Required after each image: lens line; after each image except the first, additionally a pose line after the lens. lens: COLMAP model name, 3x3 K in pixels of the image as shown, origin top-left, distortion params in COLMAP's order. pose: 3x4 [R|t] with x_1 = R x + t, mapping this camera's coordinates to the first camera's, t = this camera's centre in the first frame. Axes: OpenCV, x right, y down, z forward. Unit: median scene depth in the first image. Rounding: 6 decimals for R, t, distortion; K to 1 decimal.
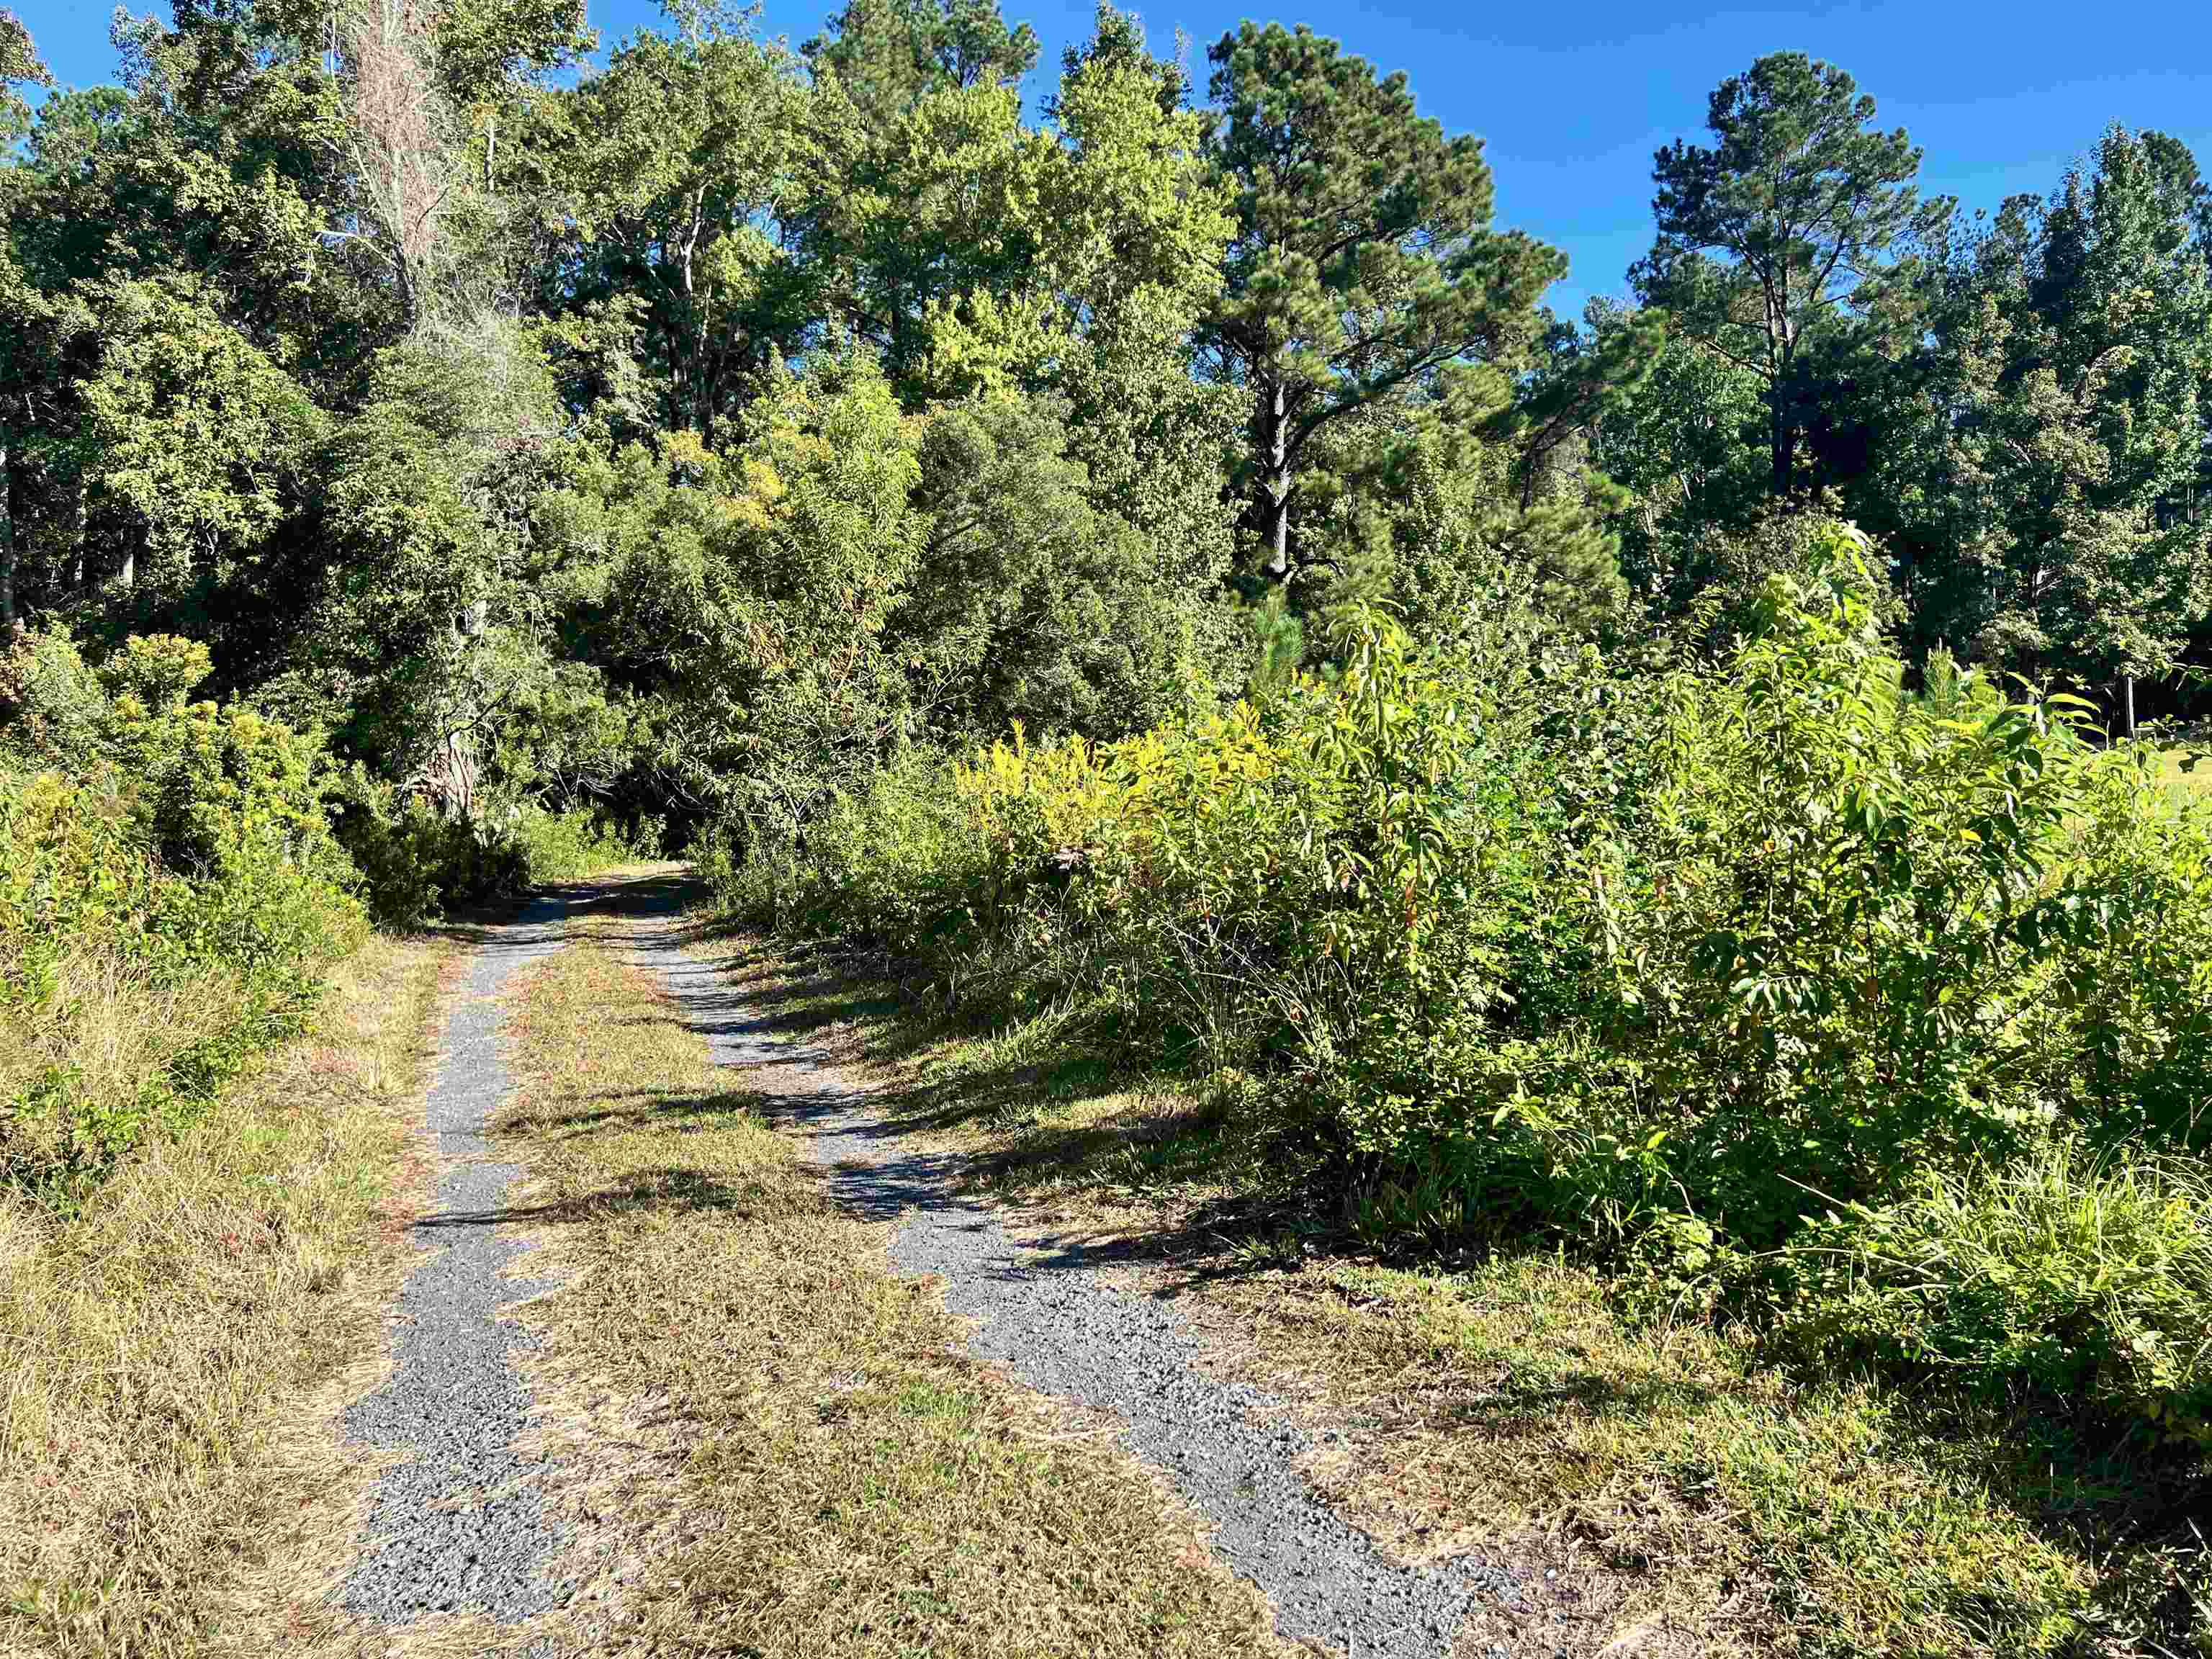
lens RADIAL K [[1706.7, 0, 1118.5], [0, 1706.7, 827.5], [0, 0, 1]] dist [0.023552, -0.000483]
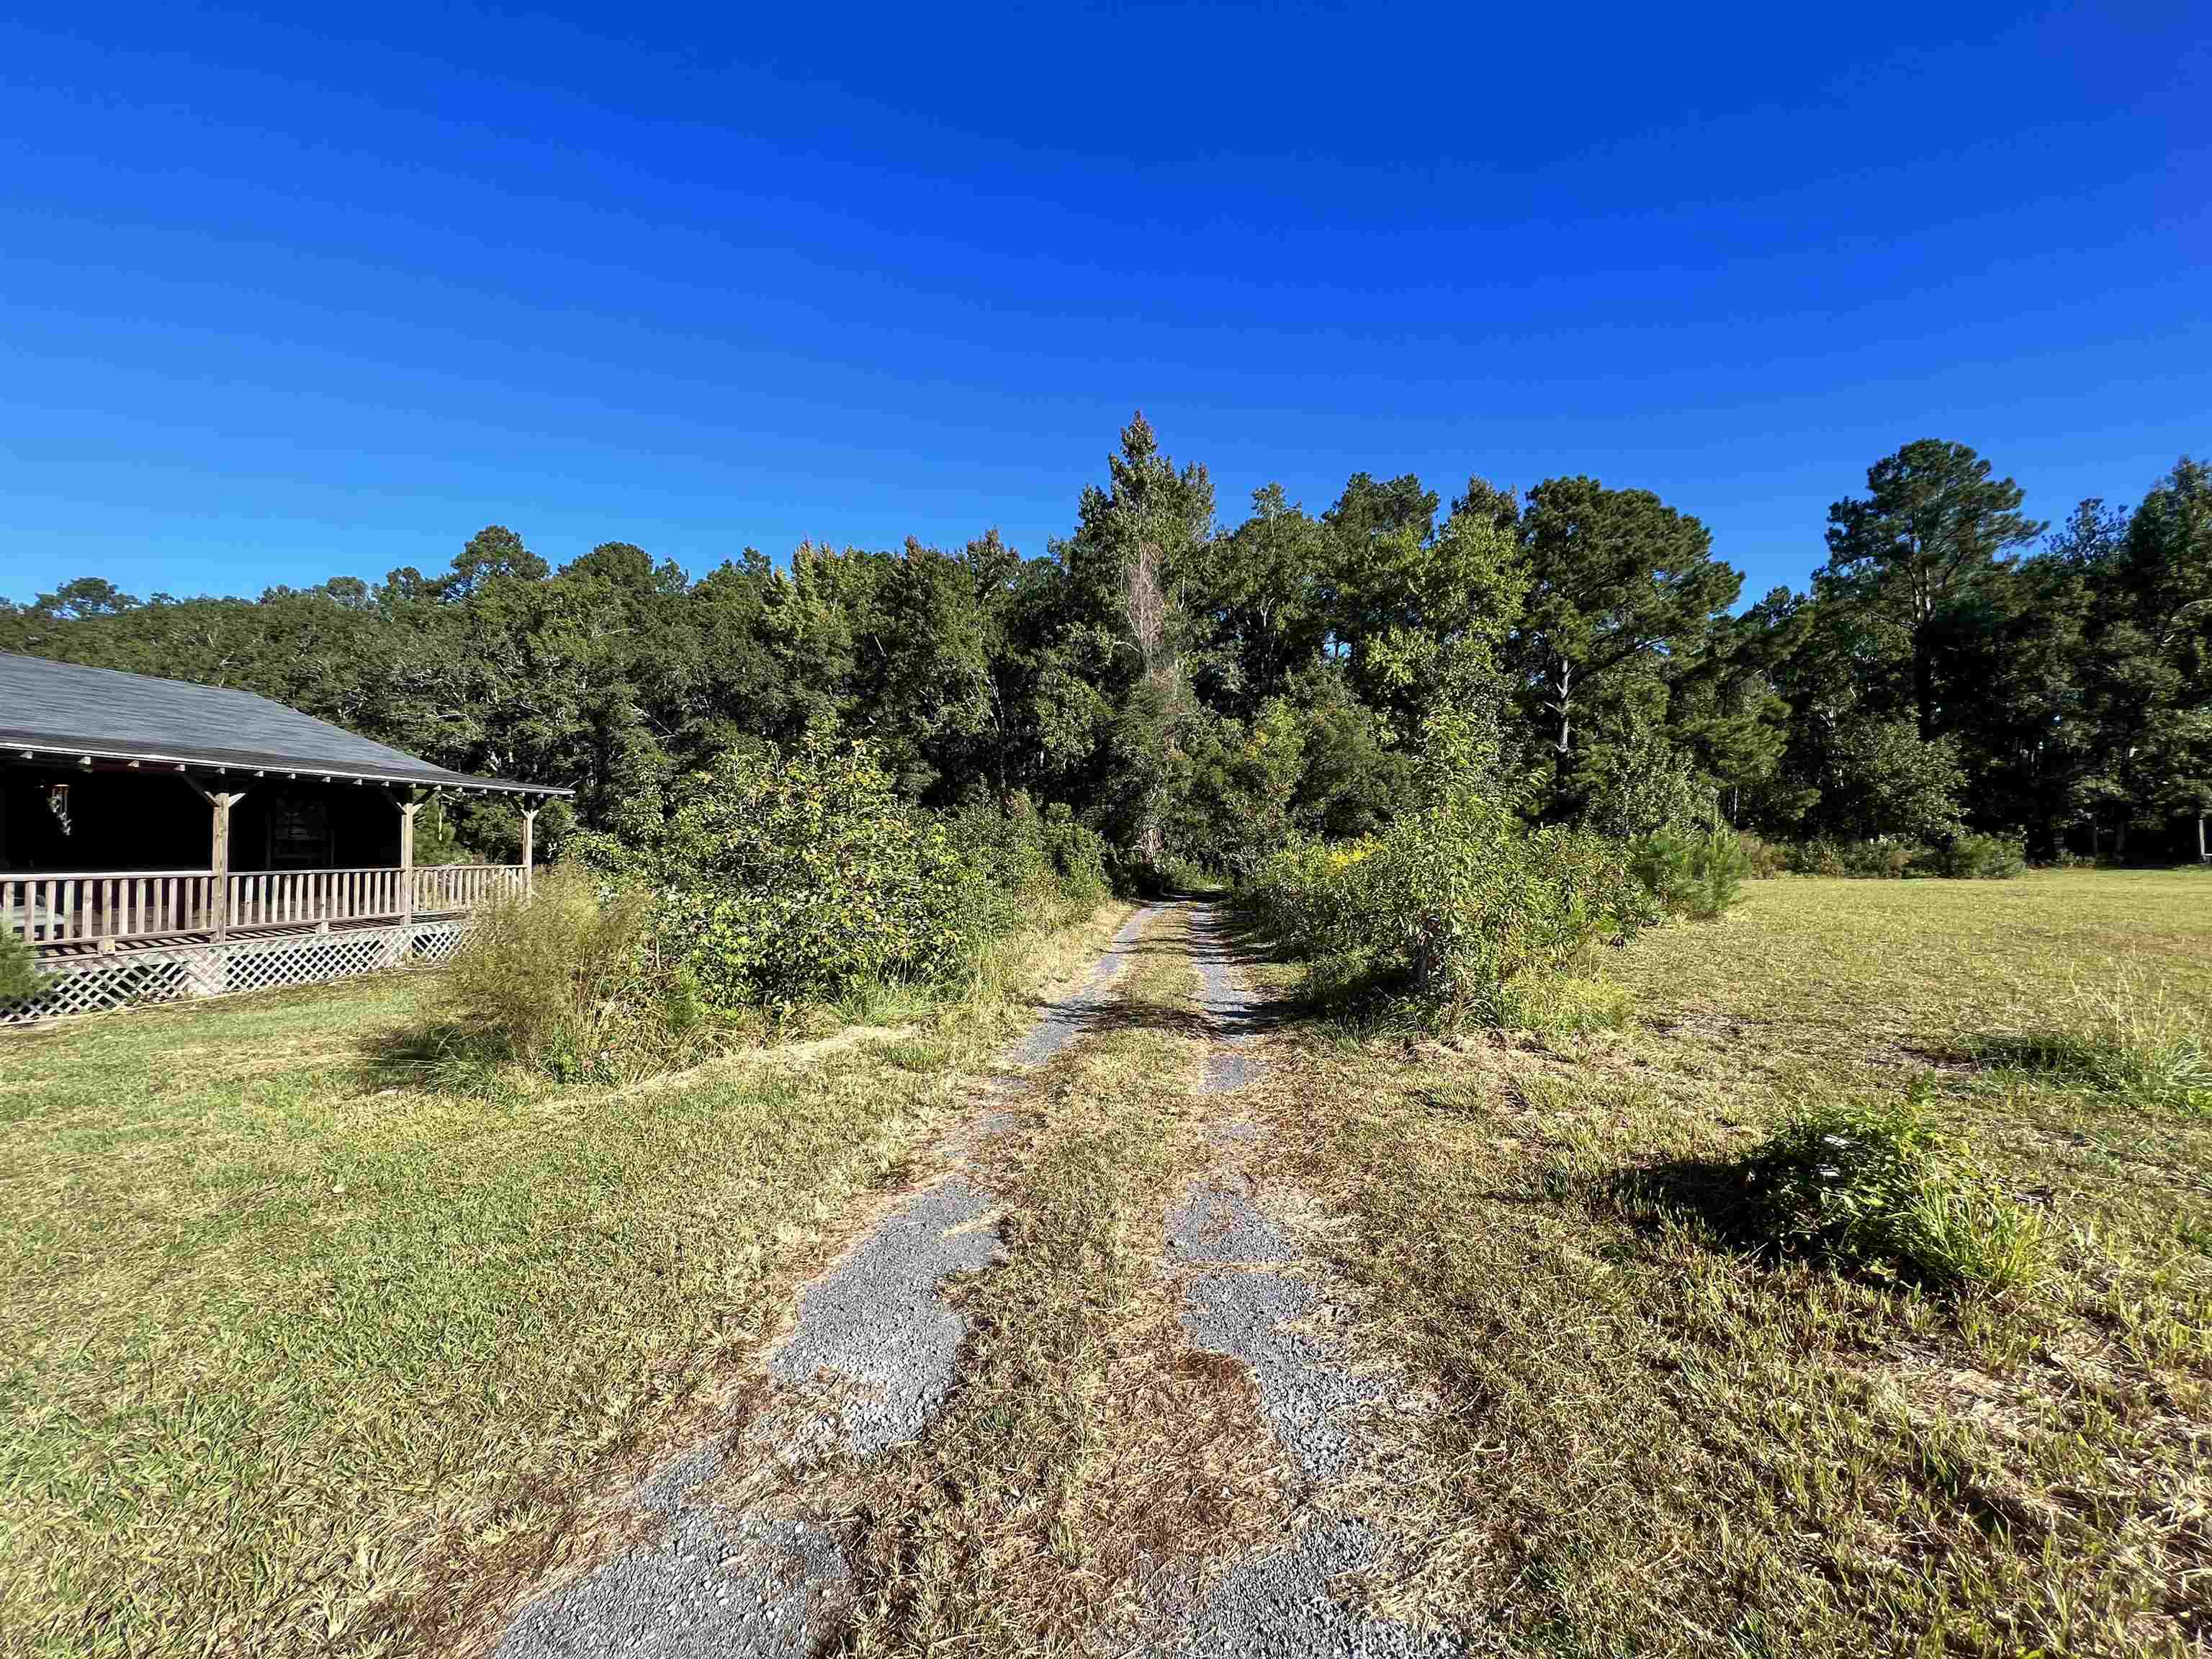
lens RADIAL K [[883.0, 0, 1106.1], [0, 883.0, 835.4], [0, 0, 1]] dist [-0.001461, 0.000266]
pose [[0.905375, 0.034439, -0.423213, 0.065332], [-0.051985, 0.998198, -0.029981, -0.001191], [0.421418, 0.049145, 0.905534, -0.132130]]
